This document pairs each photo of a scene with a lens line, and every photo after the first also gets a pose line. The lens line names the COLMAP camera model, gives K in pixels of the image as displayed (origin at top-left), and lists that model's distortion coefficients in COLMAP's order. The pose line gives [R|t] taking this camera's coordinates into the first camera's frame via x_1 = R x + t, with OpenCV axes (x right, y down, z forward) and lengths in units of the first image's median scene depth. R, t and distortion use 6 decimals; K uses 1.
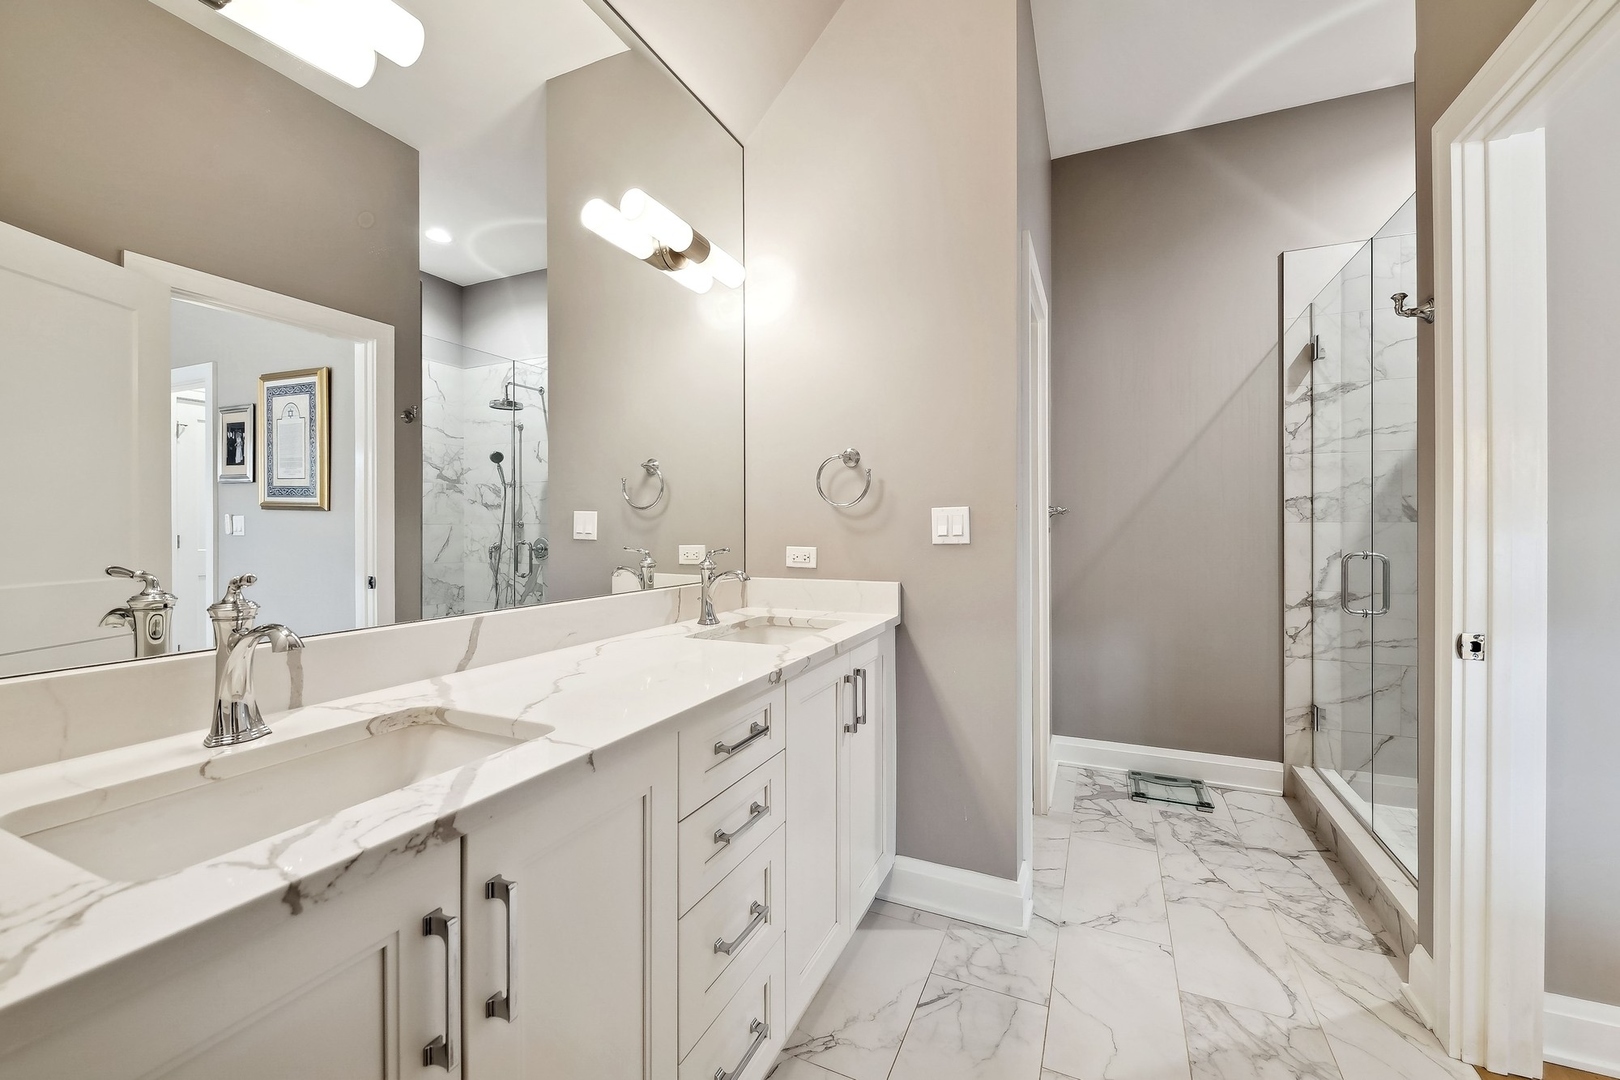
lens RADIAL K [[649.7, 0, 813.8], [0, 649.7, 521.7], [0, 0, 1]] dist [0.002798, -0.003807]
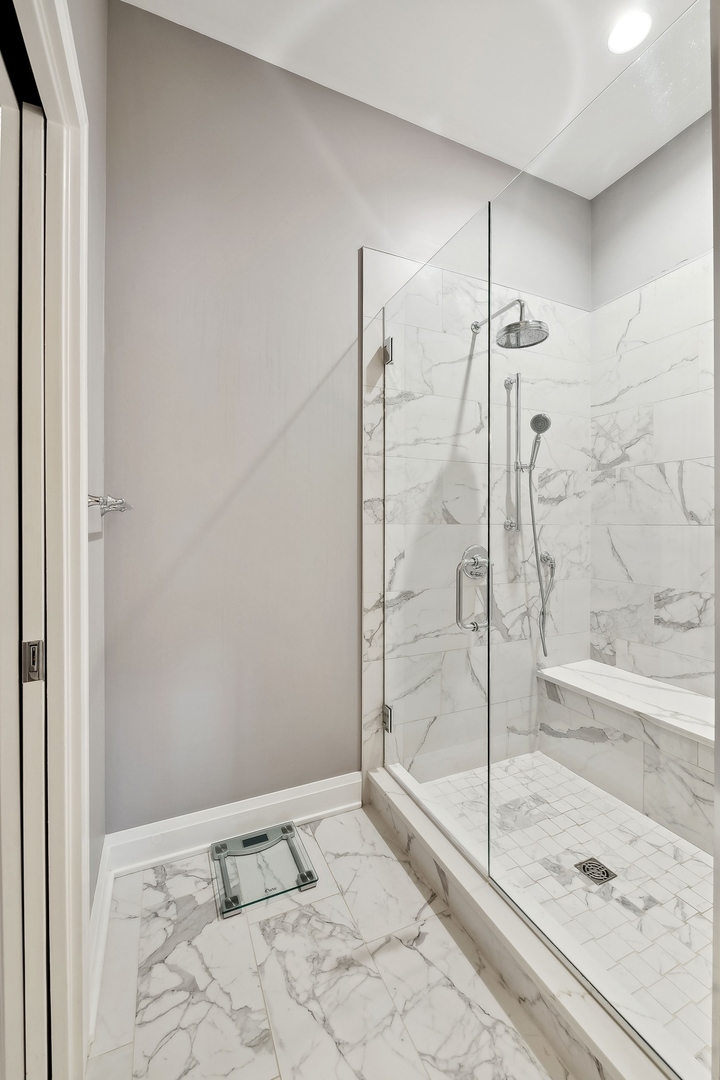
lens RADIAL K [[433.1, 0, 357.8], [0, 433.1, 522.7], [0, 0, 1]] dist [0.002798, -0.003807]
pose [[0.666352, 0.001562, 0.745636, 0.237287], [-0.004164, 0.999990, 0.001626, -0.002456], [-0.745626, -0.004188, 0.666352, 0.579907]]
